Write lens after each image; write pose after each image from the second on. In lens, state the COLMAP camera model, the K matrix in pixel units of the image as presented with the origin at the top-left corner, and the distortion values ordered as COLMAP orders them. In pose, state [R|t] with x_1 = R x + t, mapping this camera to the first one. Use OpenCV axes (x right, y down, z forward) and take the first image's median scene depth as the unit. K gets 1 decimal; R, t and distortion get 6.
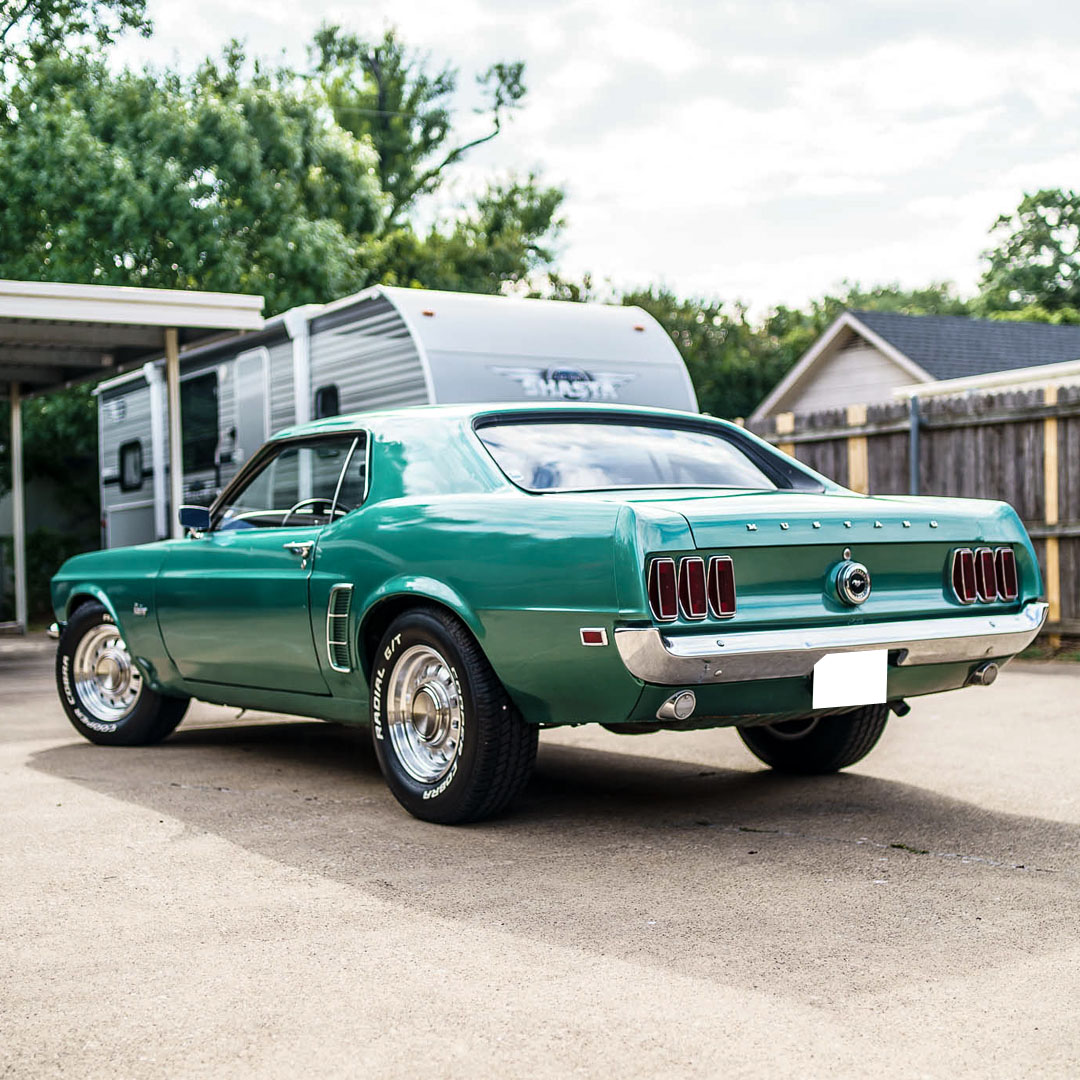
lens RADIAL K [[1622.4, 0, 542.0], [0, 1622.4, 542.2], [0, 0, 1]] dist [-0.080986, 0.000000]
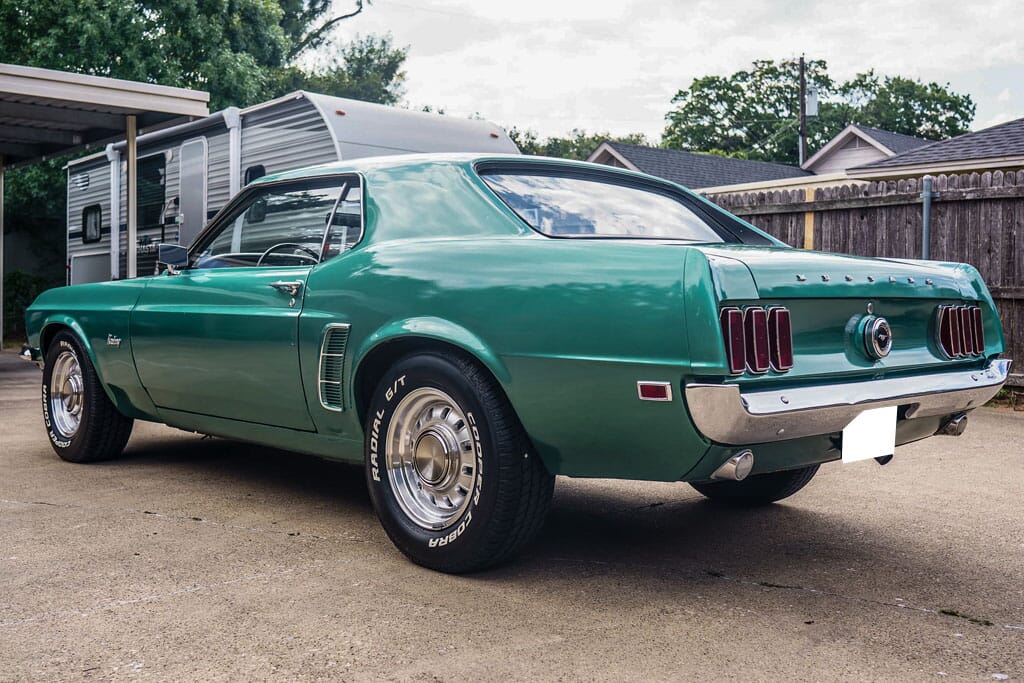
lens RADIAL K [[1040.5, 0, 525.0], [0, 1040.5, 307.5], [0, 0, 1]] dist [0.019063, 0.000000]
pose [[0.988198, 0.029507, 0.150315, -0.076398], [-0.031260, 0.999468, 0.009311, 0.004716], [-0.149960, -0.013900, 0.988594, 0.249377]]
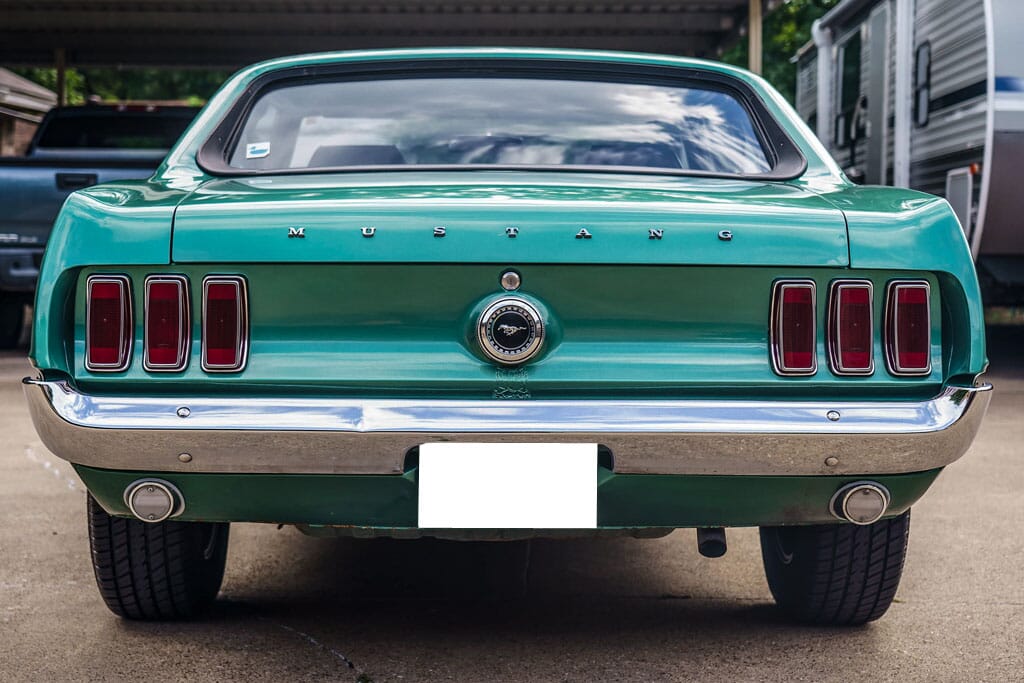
lens RADIAL K [[1753.1, 0, 513.2], [0, 1753.1, 340.1], [0, 0, 1]] dist [-0.001944, 0.000000]
pose [[0.835909, 0.055189, -0.546087, 0.349731], [-0.020151, 0.997347, 0.069950, -0.010459], [0.548498, -0.047468, 0.834803, 0.285355]]
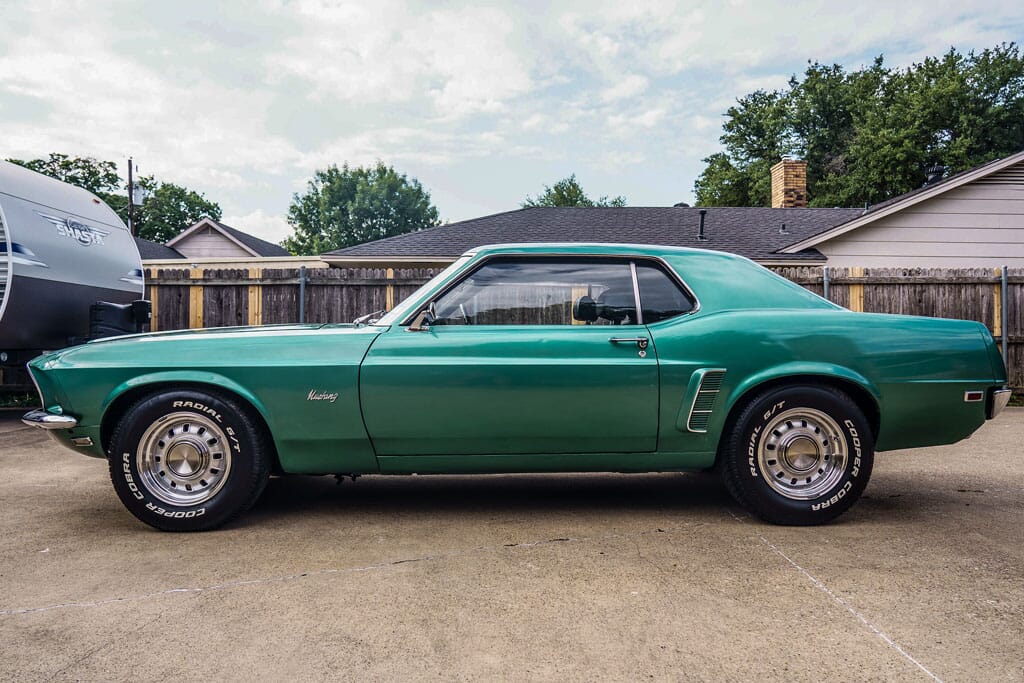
lens RADIAL K [[717.1, 0, 509.1], [0, 717.1, 342.4], [0, 0, 1]] dist [-0.026641, 0.007083]
pose [[0.556951, 0.023605, 0.830210, -0.523696], [-0.015206, 0.999718, -0.018223, 0.012637], [-0.830406, -0.002475, 0.557153, 0.578540]]
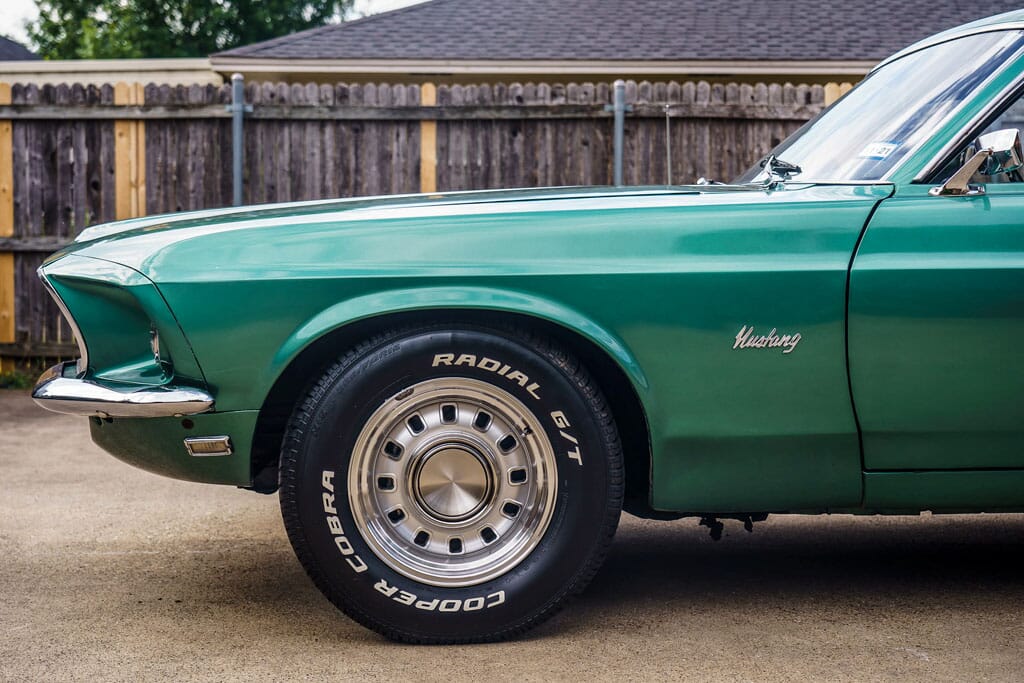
lens RADIAL K [[1532.0, 0, 501.1], [0, 1532.0, 343.9], [0, 0, 1]] dist [0.077542, 0.000000]
pose [[0.541128, -0.027046, 0.840505, -0.615295], [-0.010224, 0.999197, 0.038735, 0.024467], [-0.840878, -0.029553, 0.540417, 0.746589]]
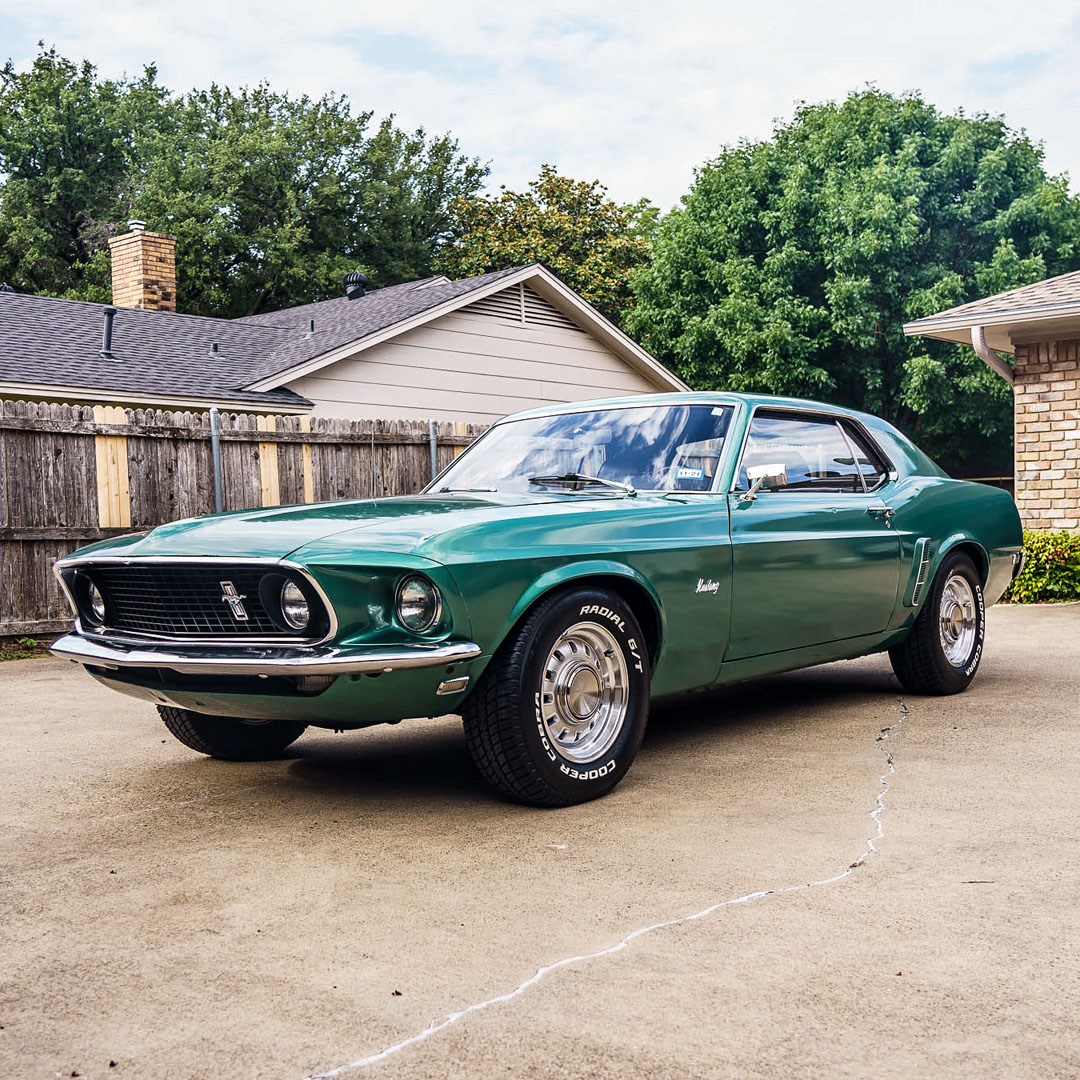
lens RADIAL K [[1287.6, 0, 532.9], [0, 1287.6, 531.3], [0, 0, 1]] dist [0.052407, 0.000000]
pose [[-0.232566, 0.026186, 0.972228, -0.778675], [0.032268, 0.999295, -0.019196, 0.022300], [-0.972045, 0.026908, -0.233246, 1.121736]]
